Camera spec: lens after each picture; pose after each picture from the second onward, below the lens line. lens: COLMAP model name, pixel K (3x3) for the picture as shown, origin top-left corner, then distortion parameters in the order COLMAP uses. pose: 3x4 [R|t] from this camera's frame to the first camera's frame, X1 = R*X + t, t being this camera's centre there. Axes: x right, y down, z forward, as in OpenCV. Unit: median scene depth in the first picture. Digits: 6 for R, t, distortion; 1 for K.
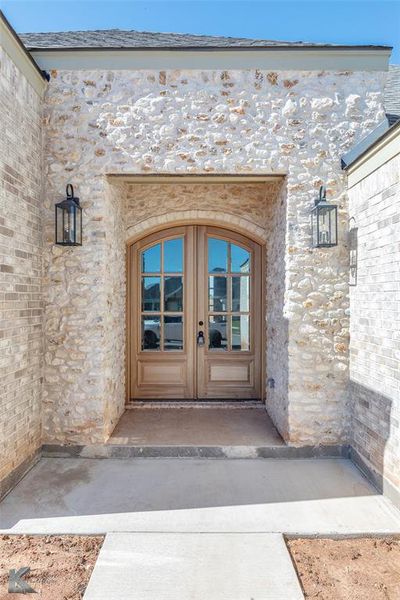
lens RADIAL K [[412.0, 0, 184.4], [0, 412.0, 299.1], [0, 0, 1]] dist [-0.008136, -0.002230]
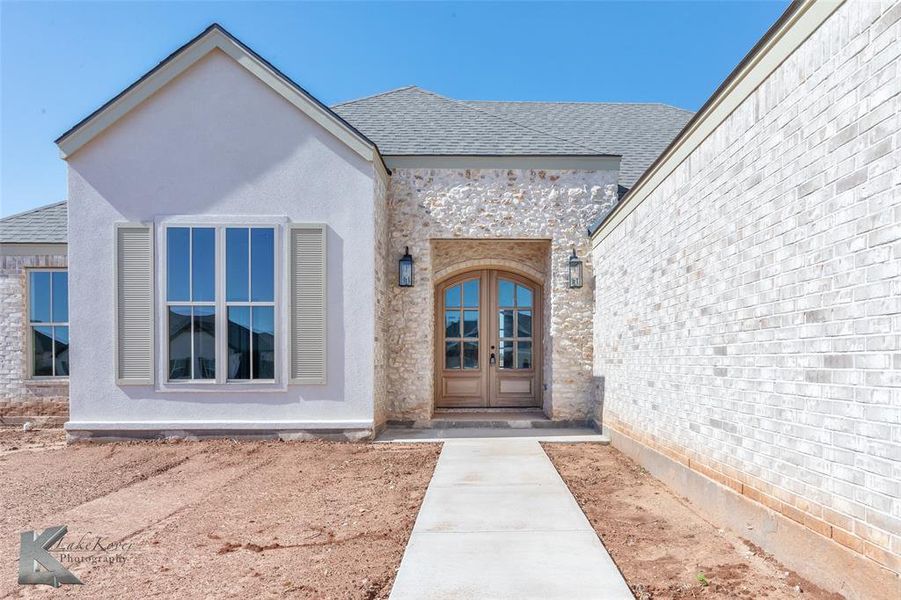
lens RADIAL K [[677.8, 0, 449.2], [0, 677.8, 358.9], [0, 0, 1]] dist [0.002192, 0.002405]
pose [[0.999921, 0.001902, -0.012443, -0.090912], [-0.002025, 0.999949, -0.009893, 0.155166], [0.012423, 0.009917, 0.999874, -1.455894]]
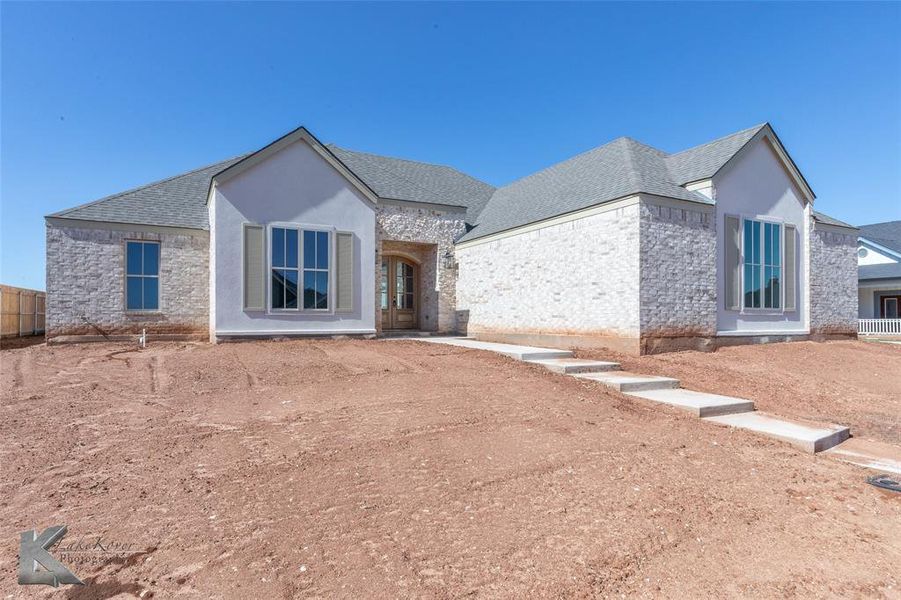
lens RADIAL K [[618.7, 0, 449.5], [0, 618.7, 308.4], [0, 0, 1]] dist [-0.008136, -0.002230]
pose [[0.875829, 0.013553, 0.482432, -1.901902], [0.002589, 0.999459, -0.032777, 0.329032], [-0.482615, 0.029956, 0.875320, -3.083864]]
